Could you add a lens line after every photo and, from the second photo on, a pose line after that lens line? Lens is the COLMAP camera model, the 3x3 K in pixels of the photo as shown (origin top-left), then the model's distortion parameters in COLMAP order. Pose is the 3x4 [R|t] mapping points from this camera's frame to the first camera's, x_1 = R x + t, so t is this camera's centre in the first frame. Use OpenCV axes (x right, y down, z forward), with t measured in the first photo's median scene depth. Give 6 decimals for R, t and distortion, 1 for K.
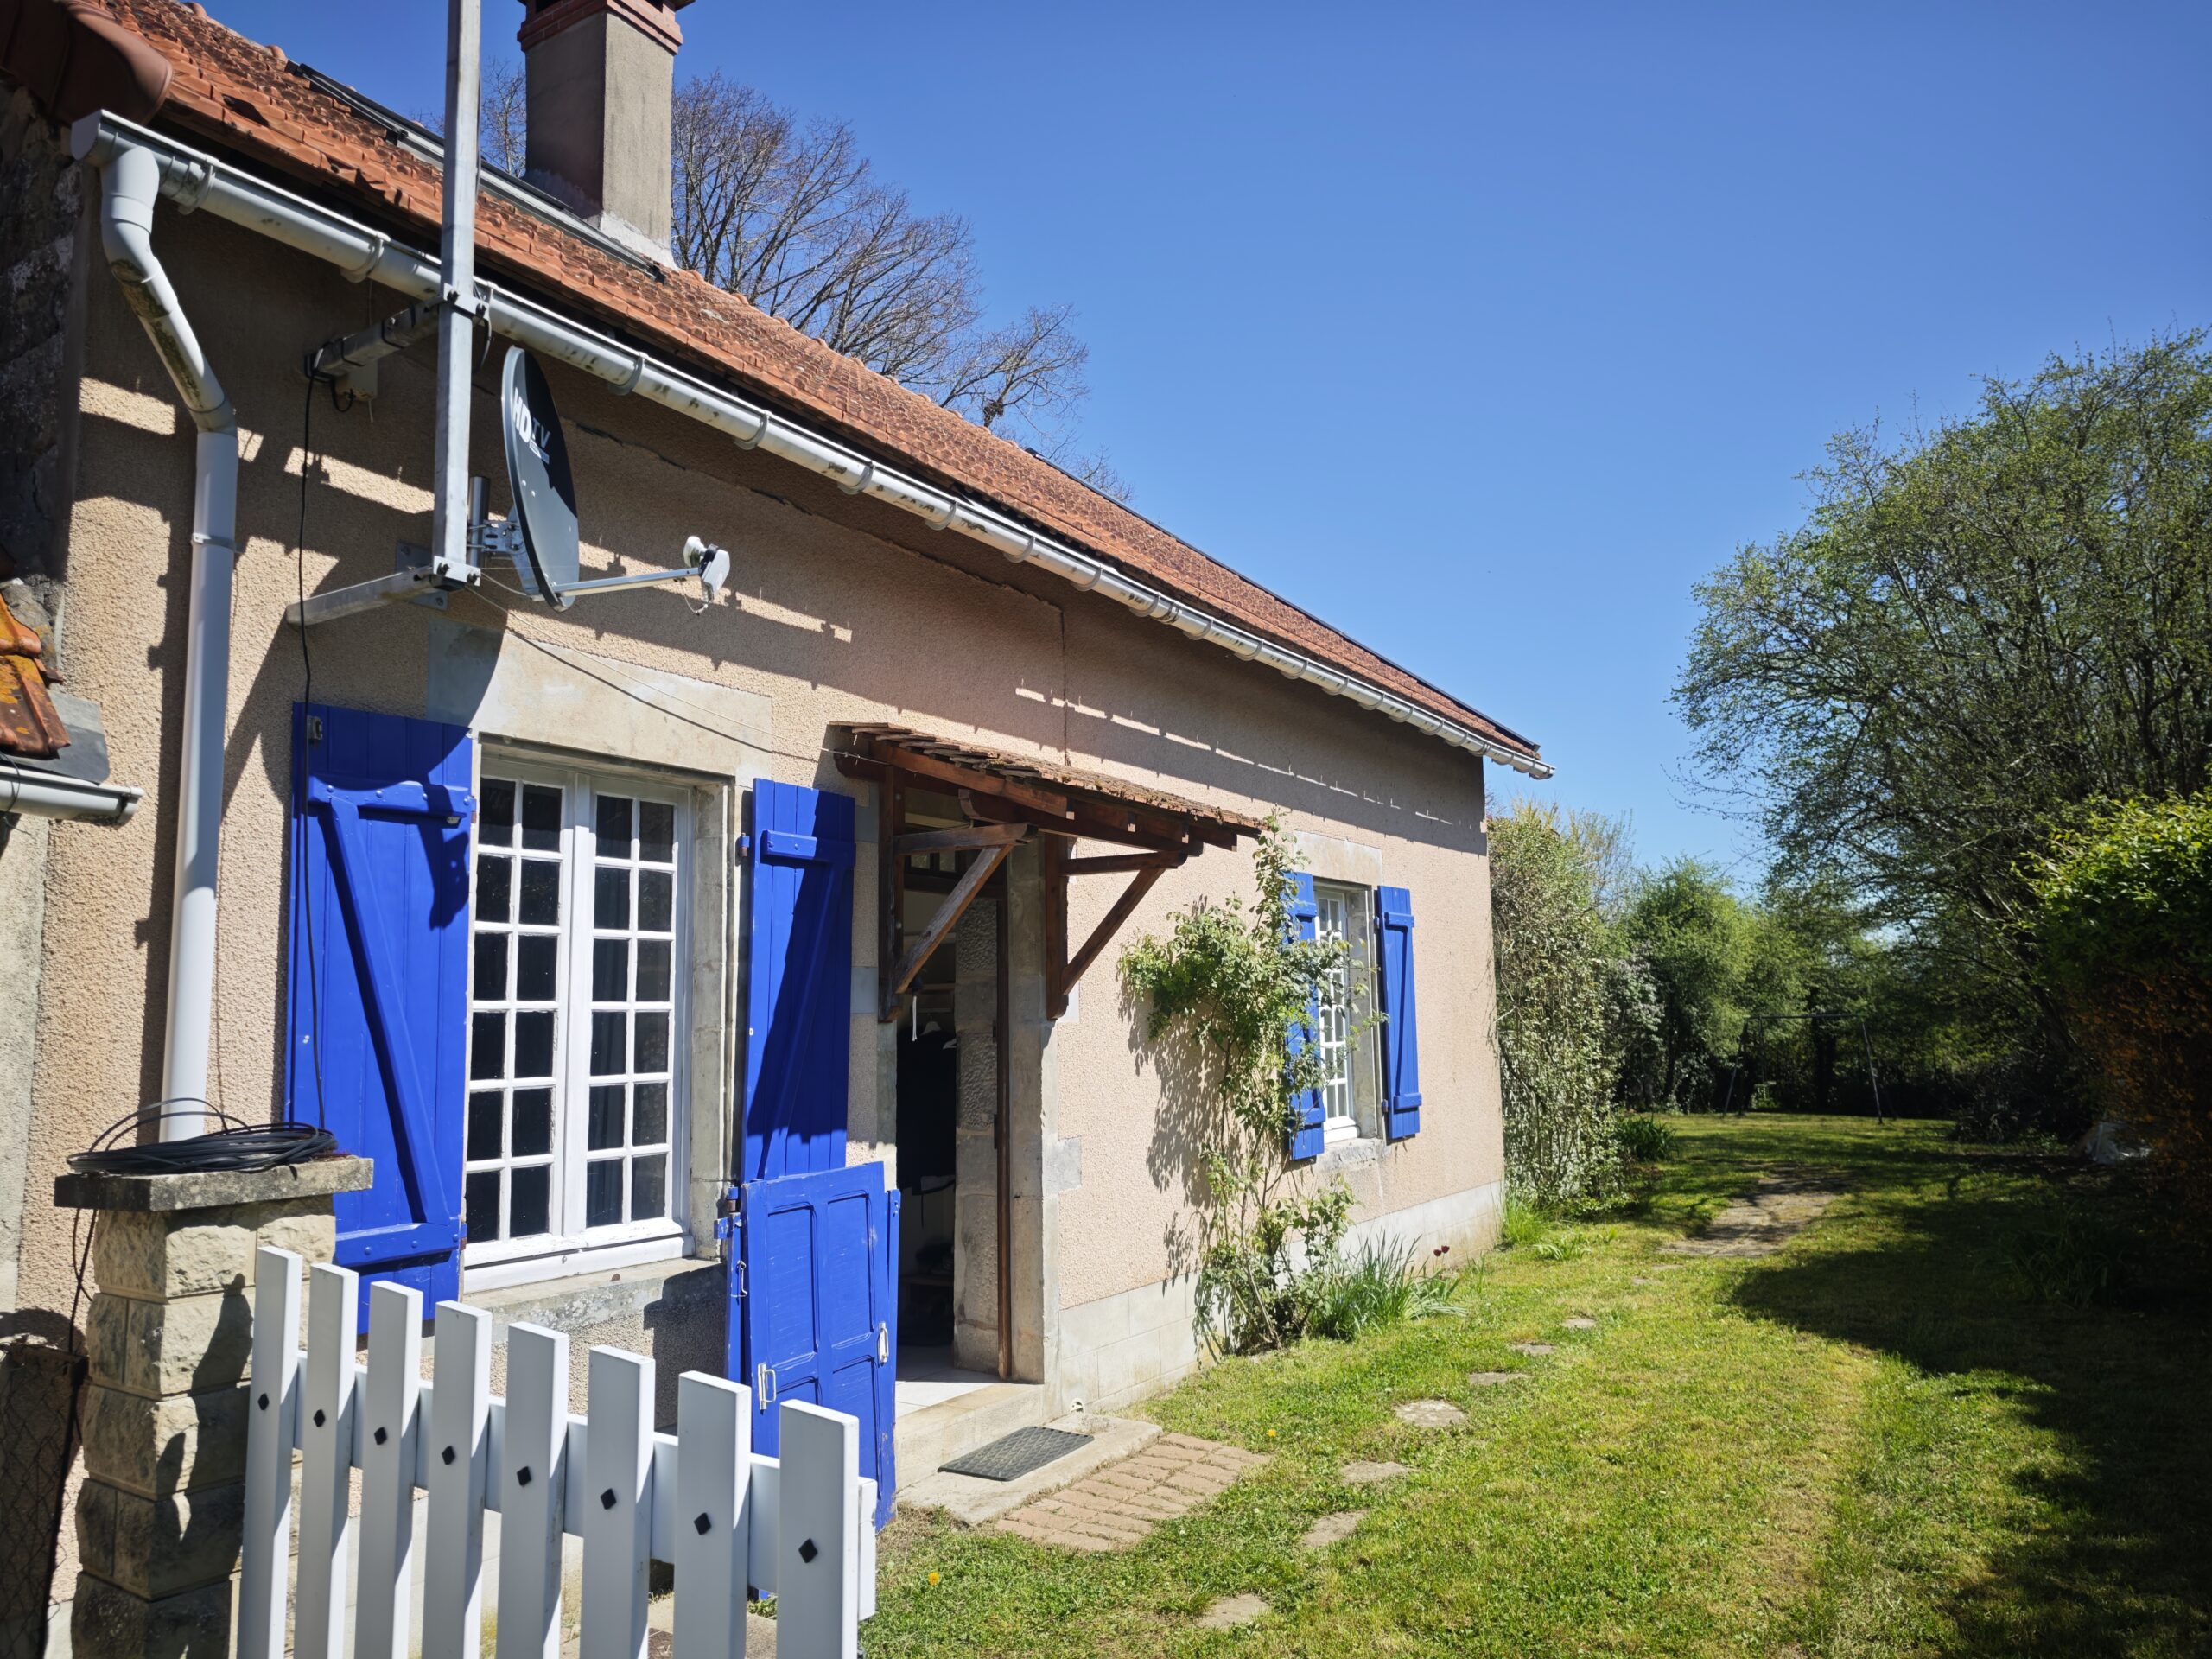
lens RADIAL K [[1497.1, 0, 1108.8], [0, 1497.1, 826.0], [0, 0, 1]] dist [0.048741, -0.002071]
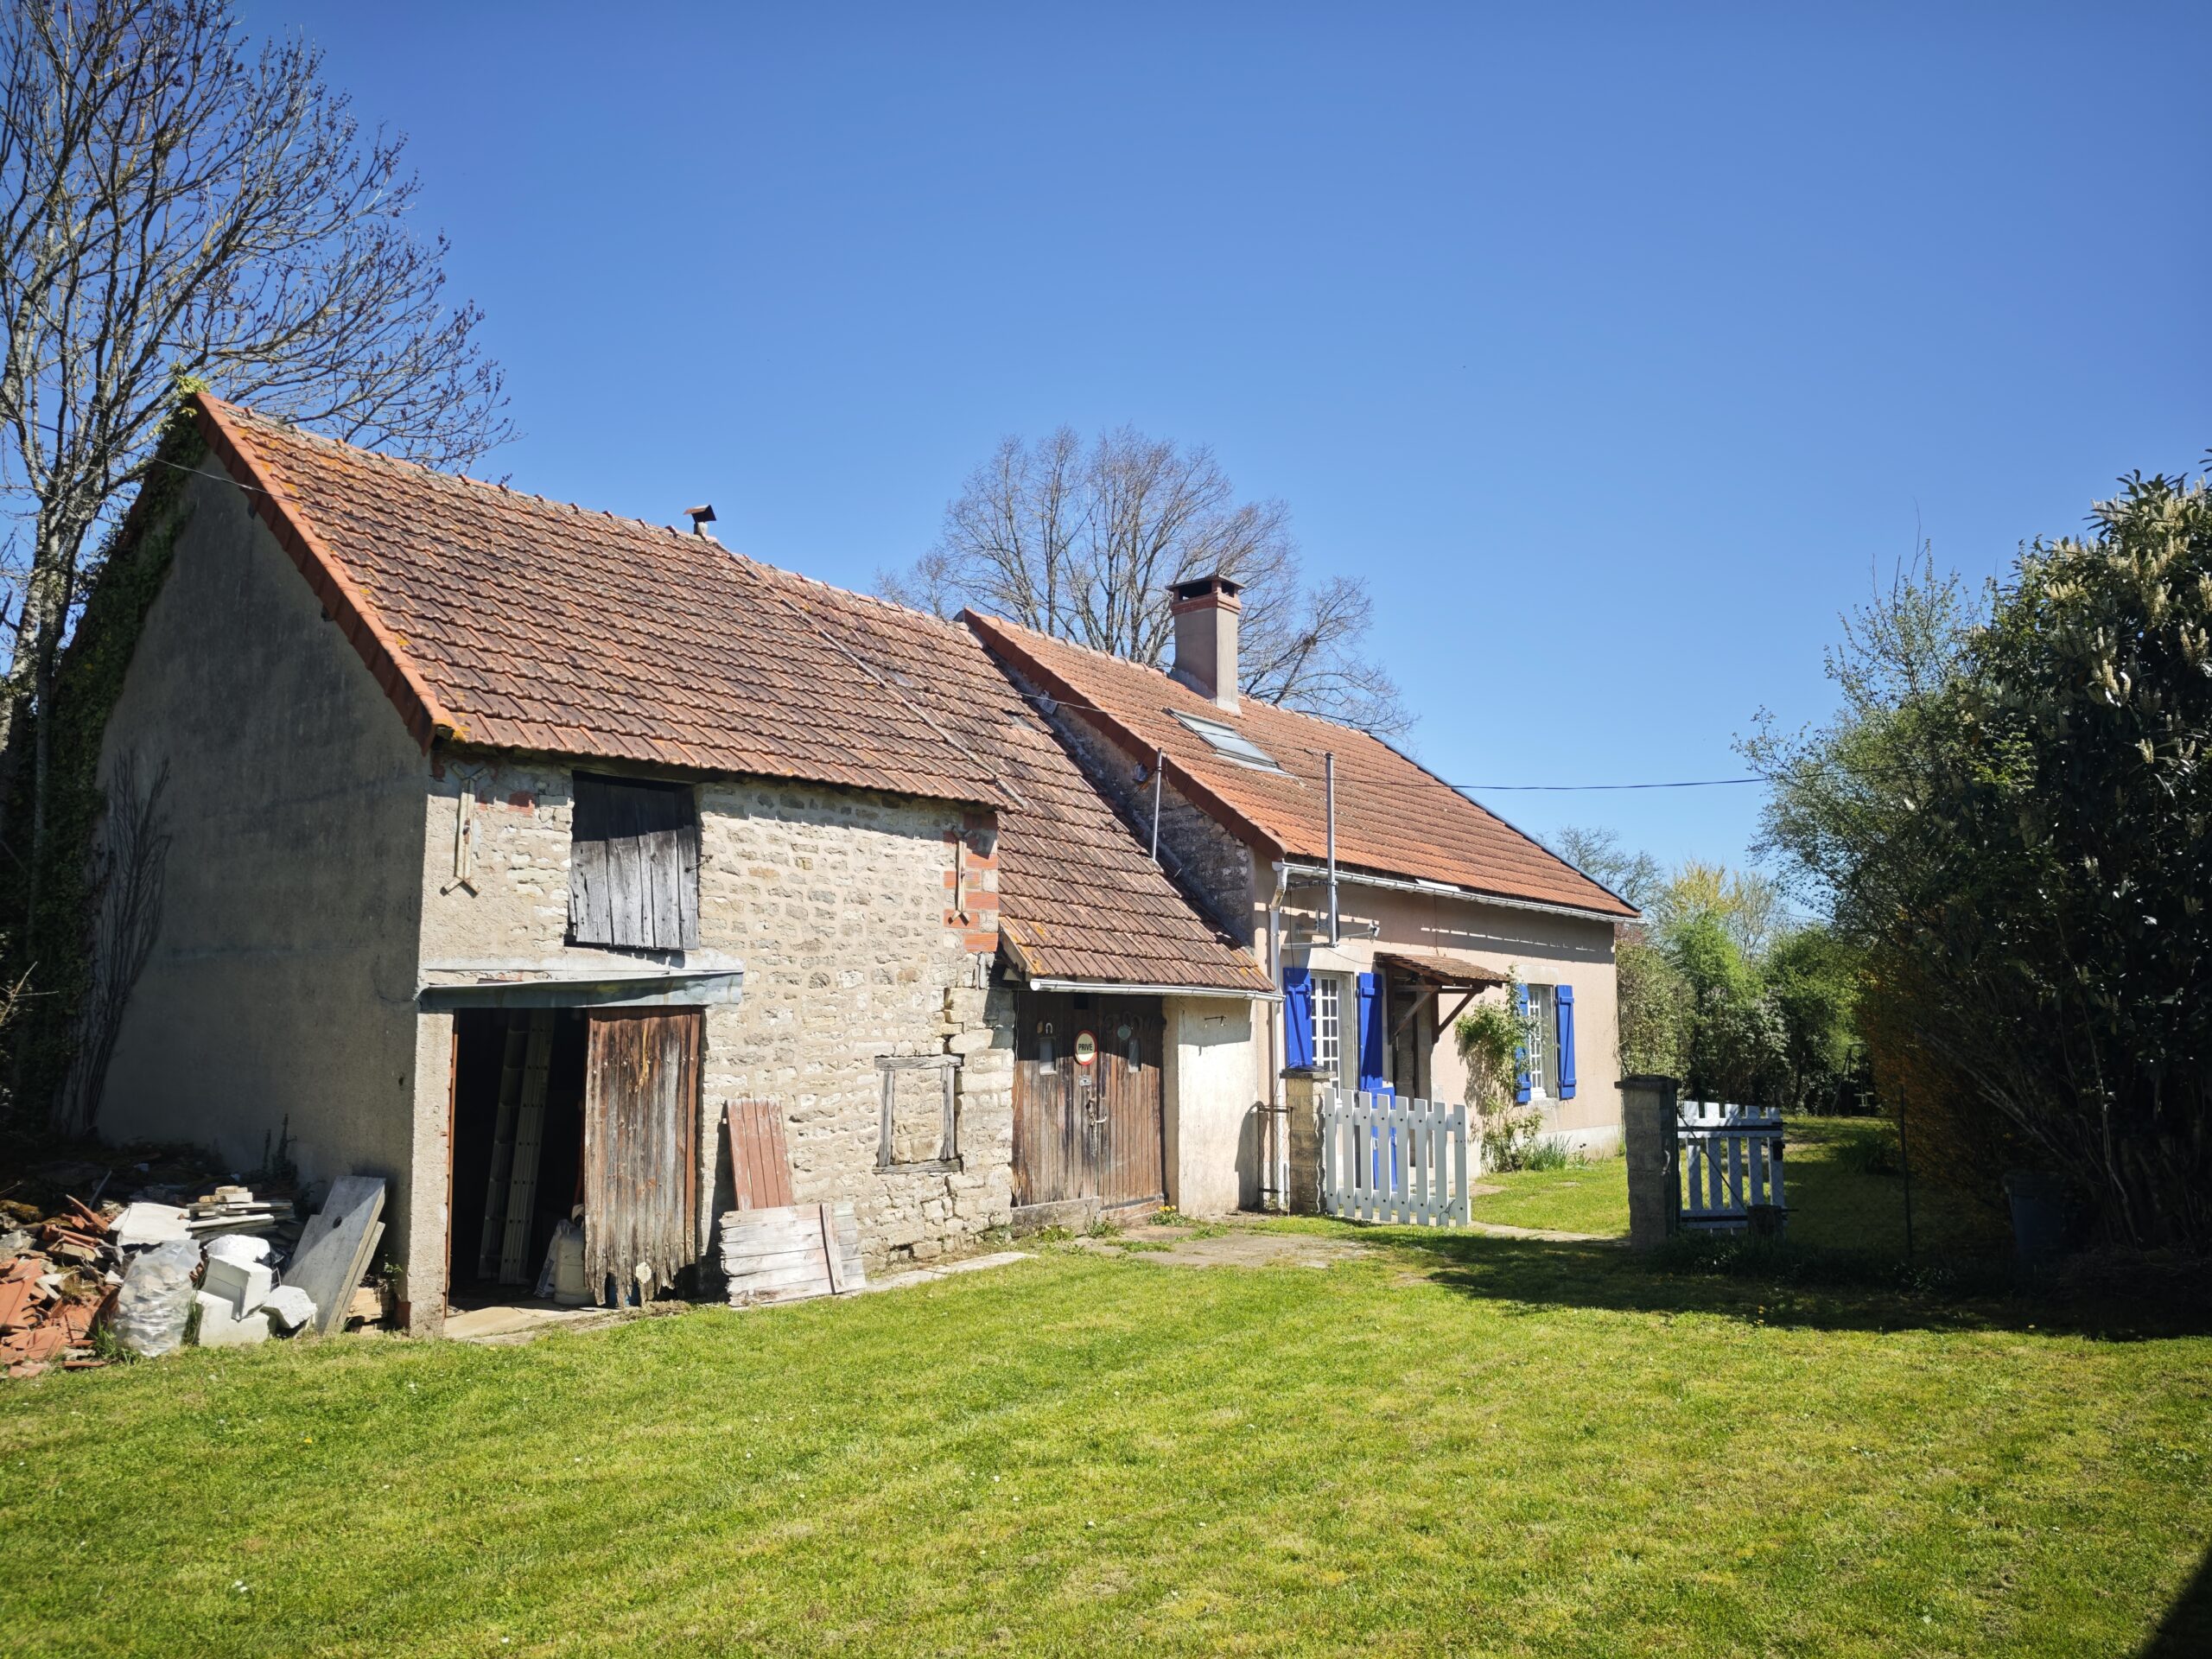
lens RADIAL K [[1497.1, 0, 1094.1], [0, 1497.1, 840.7], [0, 0, 1]] dist [0.048741, -0.002071]
pose [[0.990733, 0.005681, -0.135707, -0.248256], [-0.004693, 0.999960, 0.007602, -0.235400], [0.135745, -0.006894, 0.990720, -1.631401]]
